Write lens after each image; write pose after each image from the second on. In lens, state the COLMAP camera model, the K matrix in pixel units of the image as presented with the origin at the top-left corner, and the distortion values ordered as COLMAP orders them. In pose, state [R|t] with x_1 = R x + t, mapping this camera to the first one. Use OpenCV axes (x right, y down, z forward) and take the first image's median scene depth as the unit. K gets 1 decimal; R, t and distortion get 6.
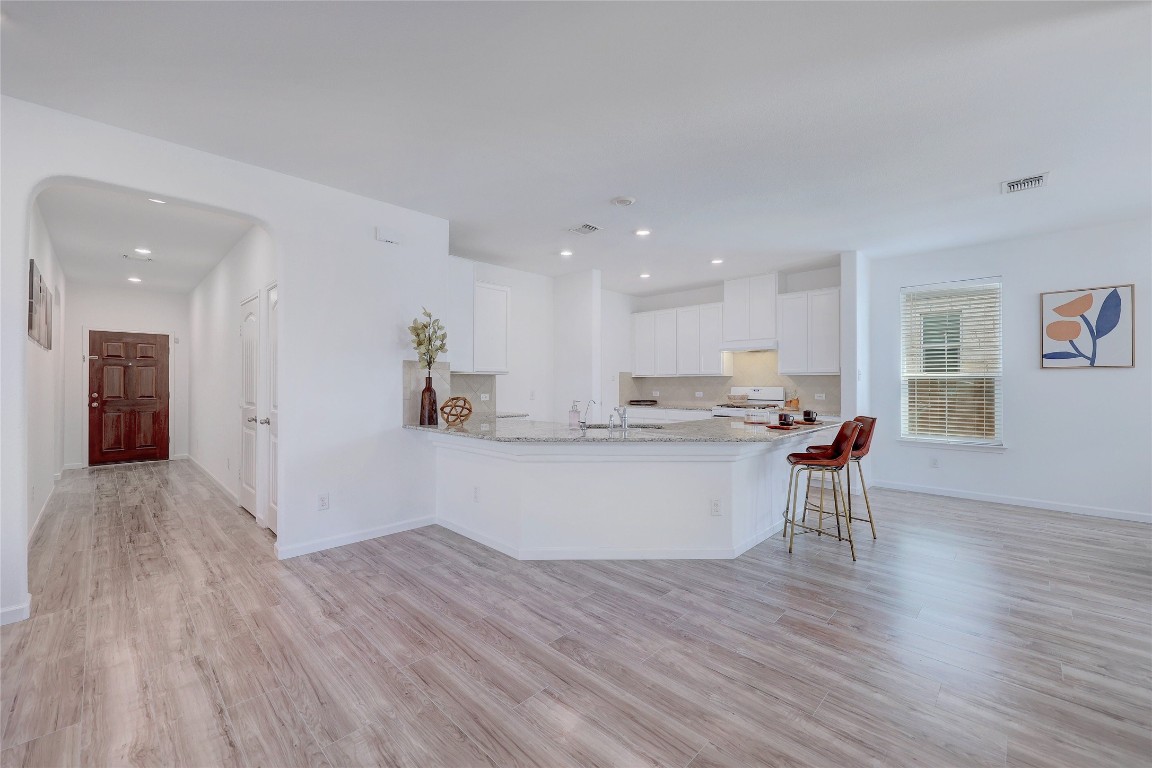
lens RADIAL K [[465.1, 0, 581.7], [0, 465.1, 378.3], [0, 0, 1]] dist [-0.003522, -0.000114]
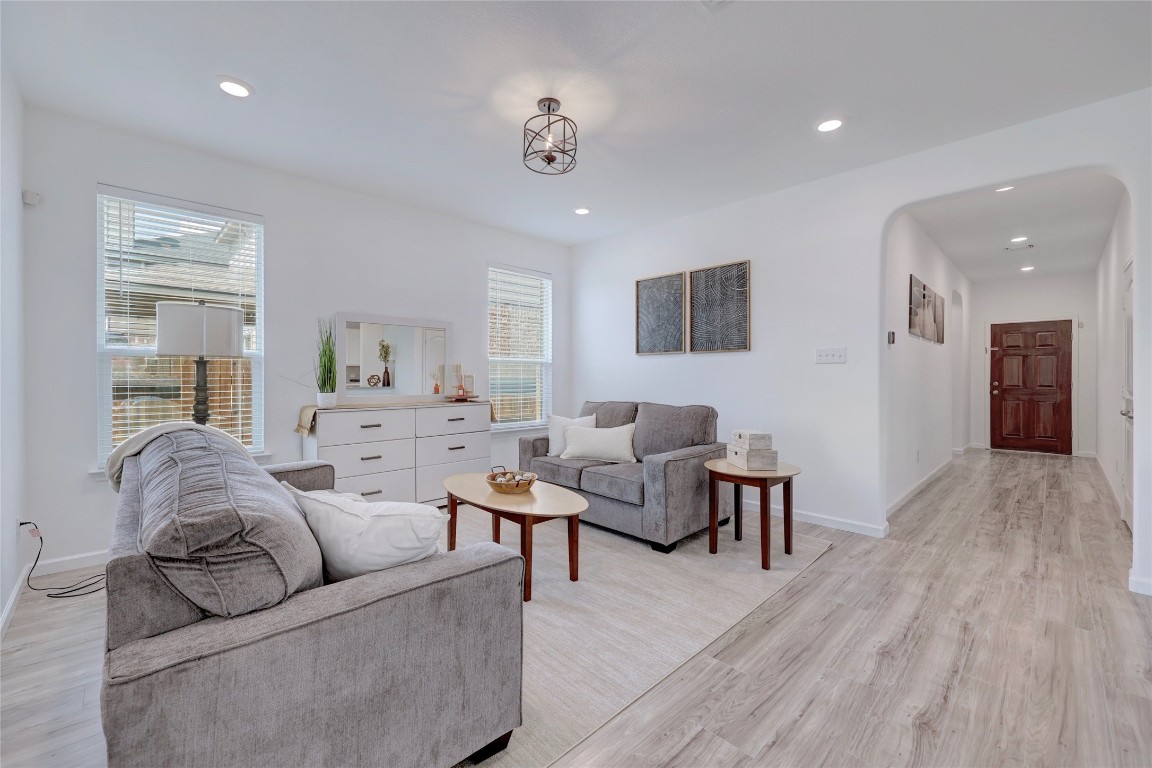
lens RADIAL K [[465.1, 0, 569.3], [0, 465.1, 379.3], [0, 0, 1]] dist [-0.003522, -0.000114]
pose [[-0.029579, 0.007385, -0.999535, 0.137154], [0.010231, 0.999923, 0.007085, 0.017930], [0.999510, -0.010017, -0.029652, 0.074630]]
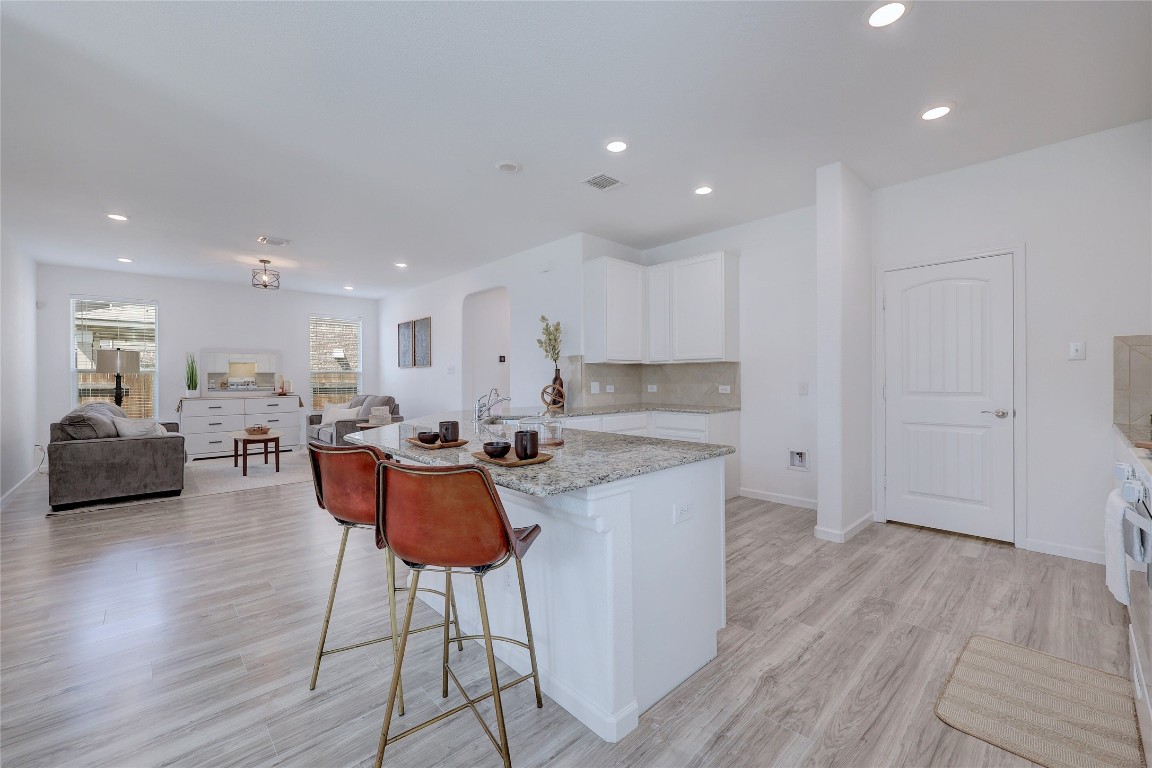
lens RADIAL K [[465.1, 0, 569.4], [0, 465.1, 381.7], [0, 0, 1]] dist [-0.003522, -0.000114]
pose [[-0.055295, 0.006638, -0.998448, 0.930552], [0.015117, 0.999869, 0.005810, 0.026441], [0.998356, -0.014773, -0.055388, 1.116739]]
